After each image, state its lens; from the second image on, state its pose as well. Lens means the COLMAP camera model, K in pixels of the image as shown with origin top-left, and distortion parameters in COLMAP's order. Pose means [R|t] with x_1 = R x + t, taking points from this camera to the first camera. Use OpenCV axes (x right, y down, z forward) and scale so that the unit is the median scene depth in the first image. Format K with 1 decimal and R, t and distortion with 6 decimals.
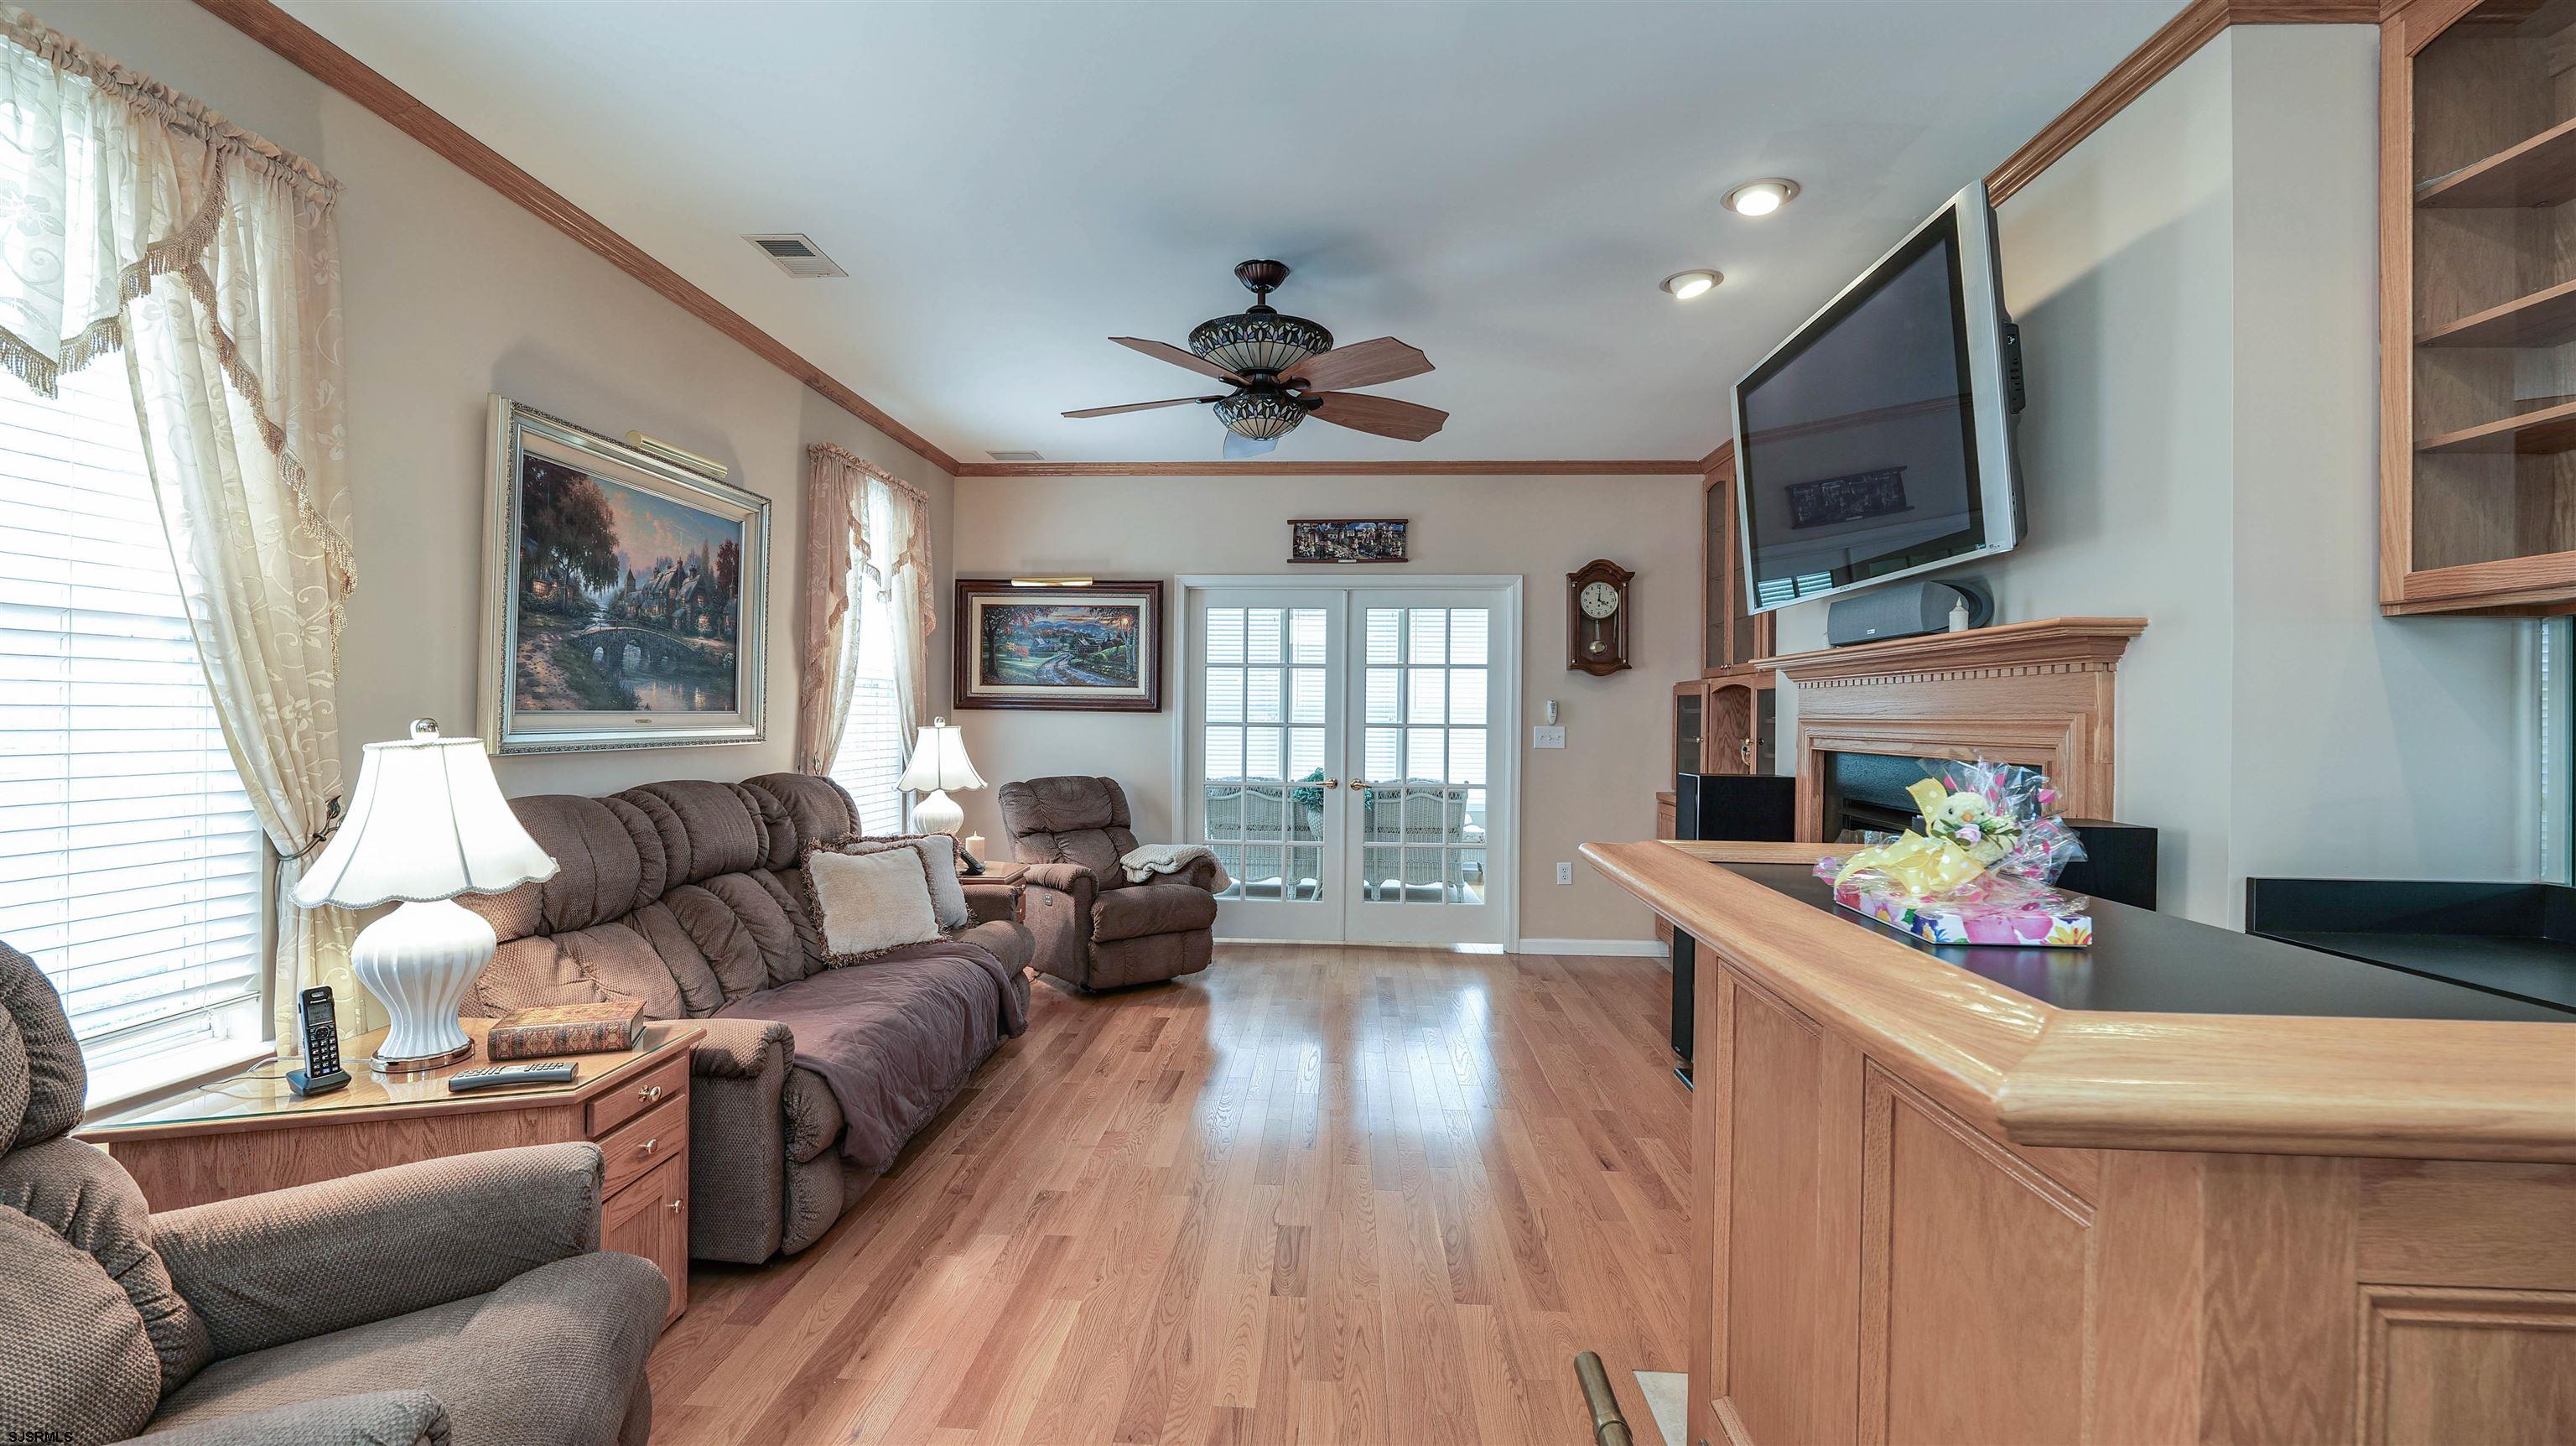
lens RADIAL K [[1040.6, 0, 1279.2], [0, 1040.6, 718.0], [0, 0, 1]] dist [-0.016892, 0.000342]
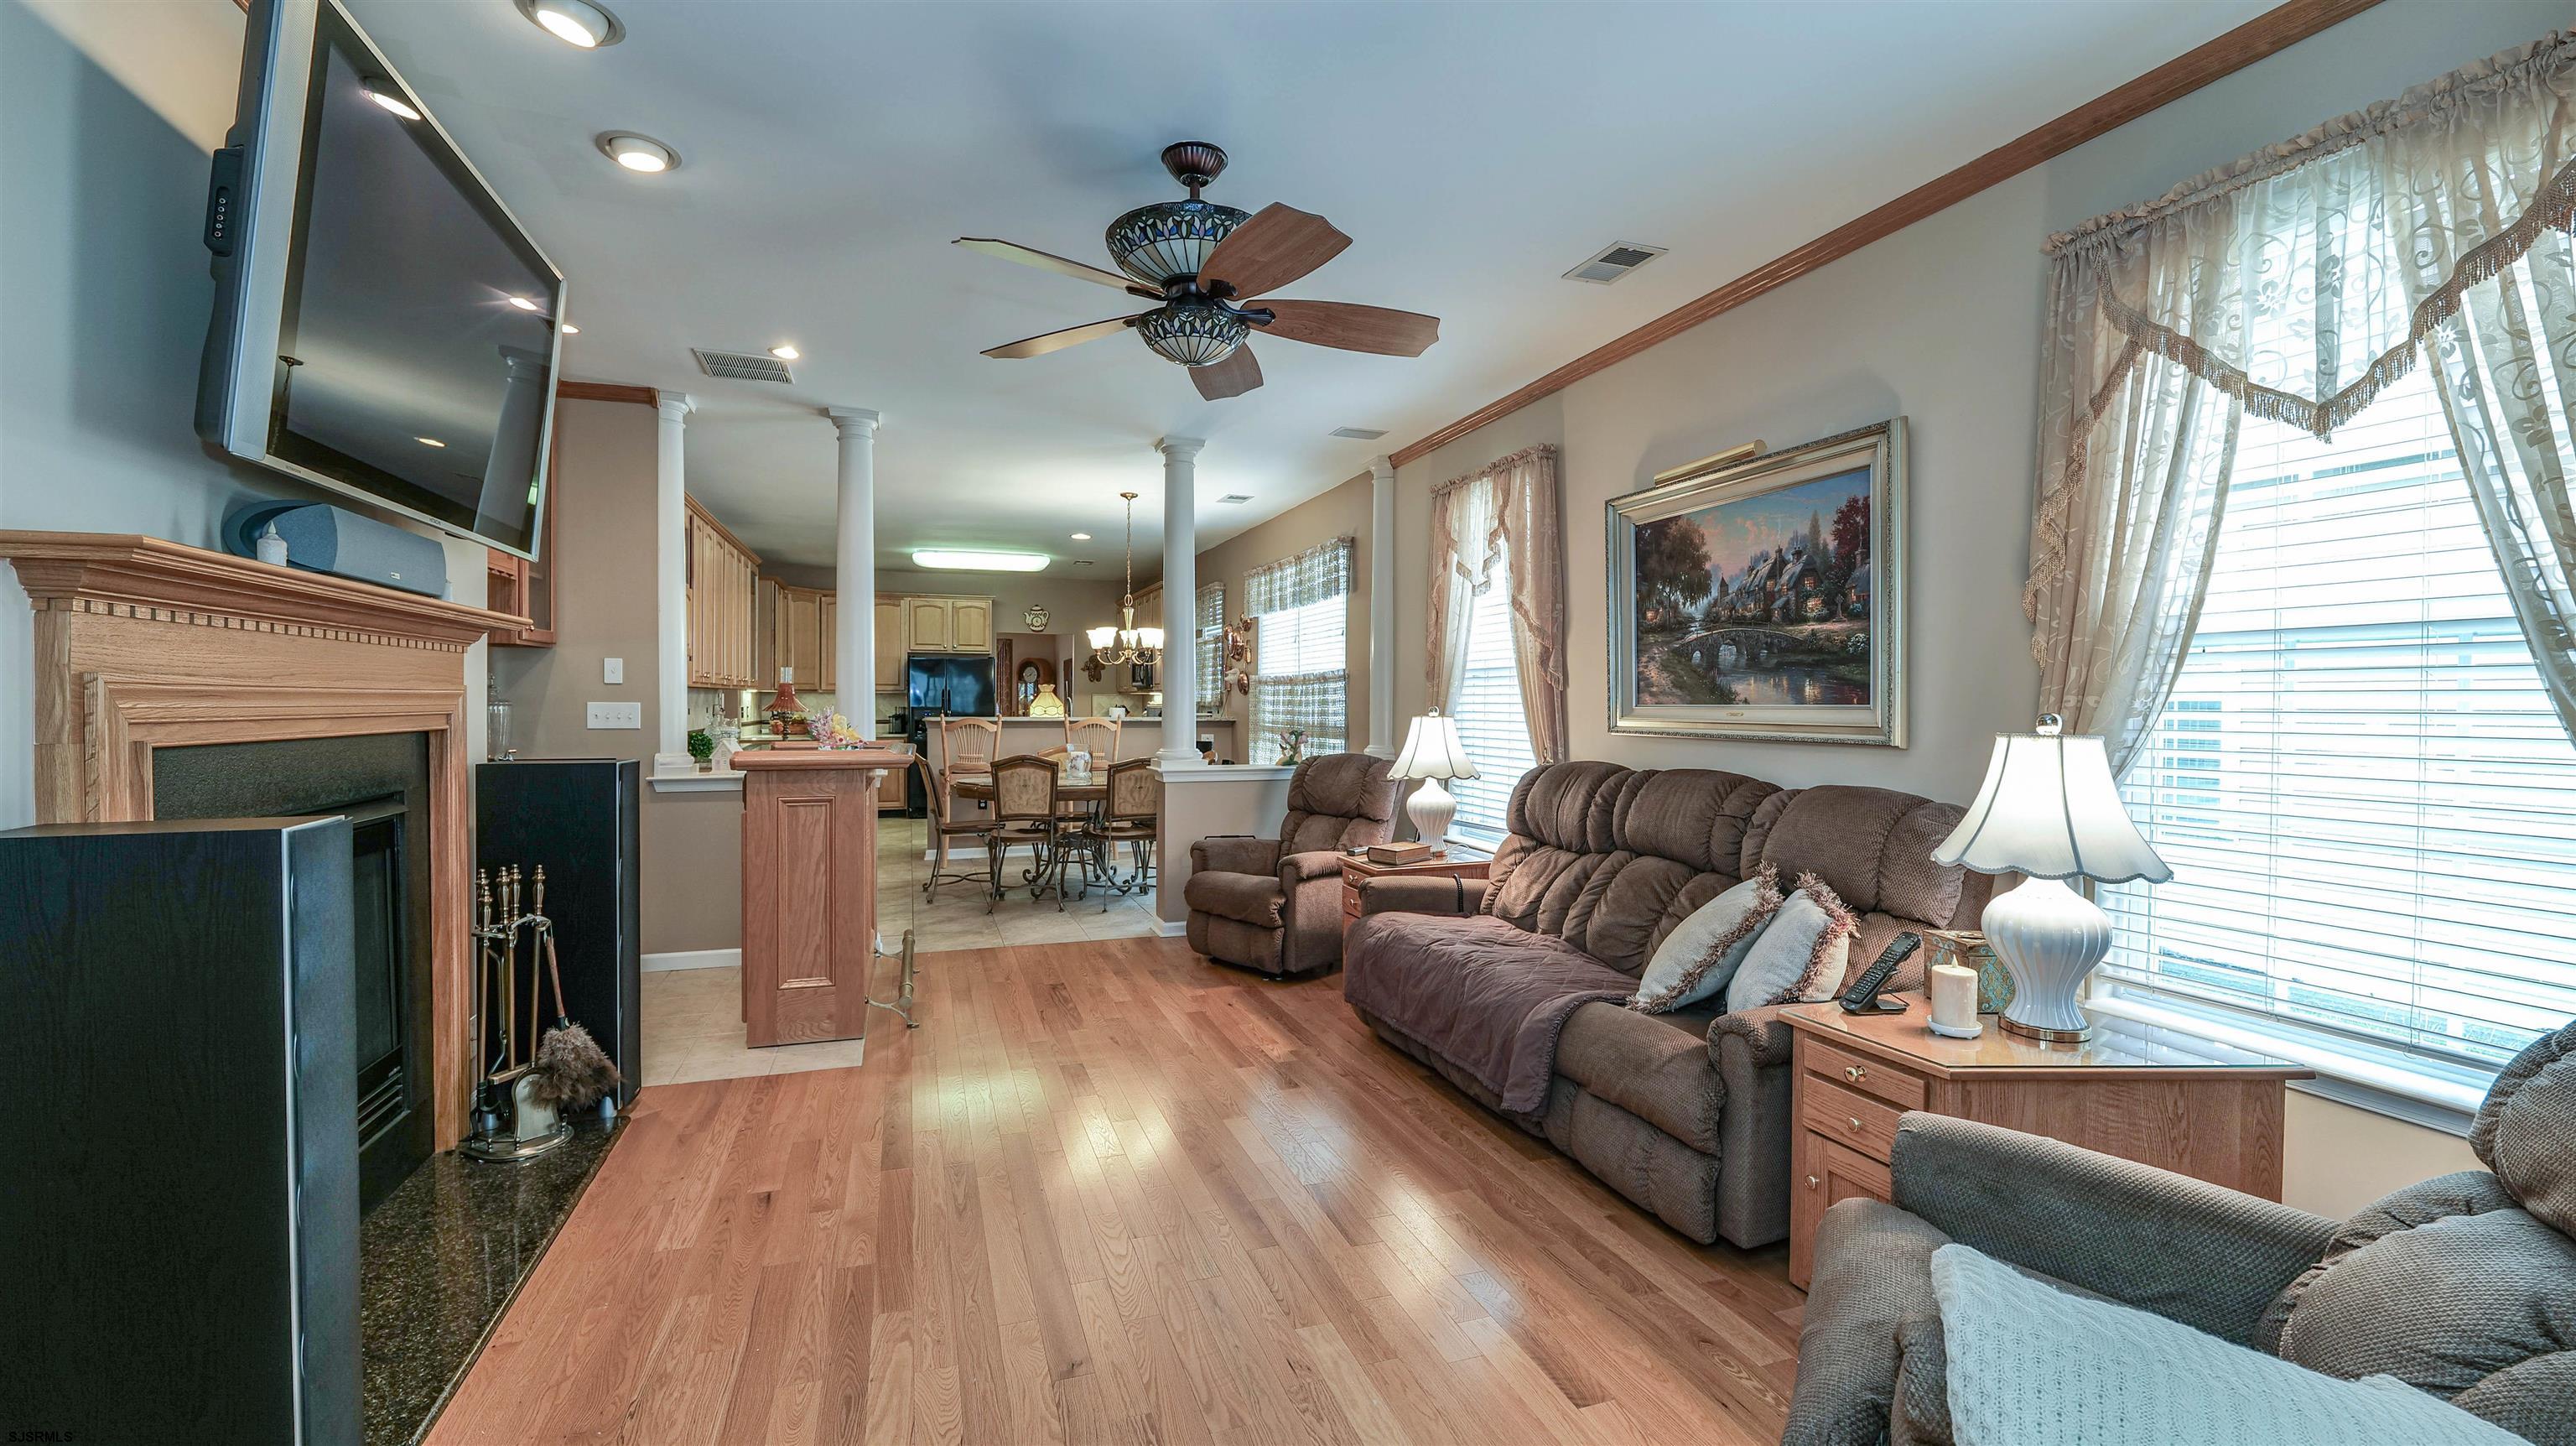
lens RADIAL K [[1040.6, 0, 1279.2], [0, 1040.6, 718.0], [0, 0, 1]] dist [-0.016892, 0.000342]
pose [[-0.918985, -0.011290, -0.394132, 0.247060], [-0.017399, 0.999777, 0.011932, 0.002361], [0.393909, 0.017823, -0.918977, 1.836558]]
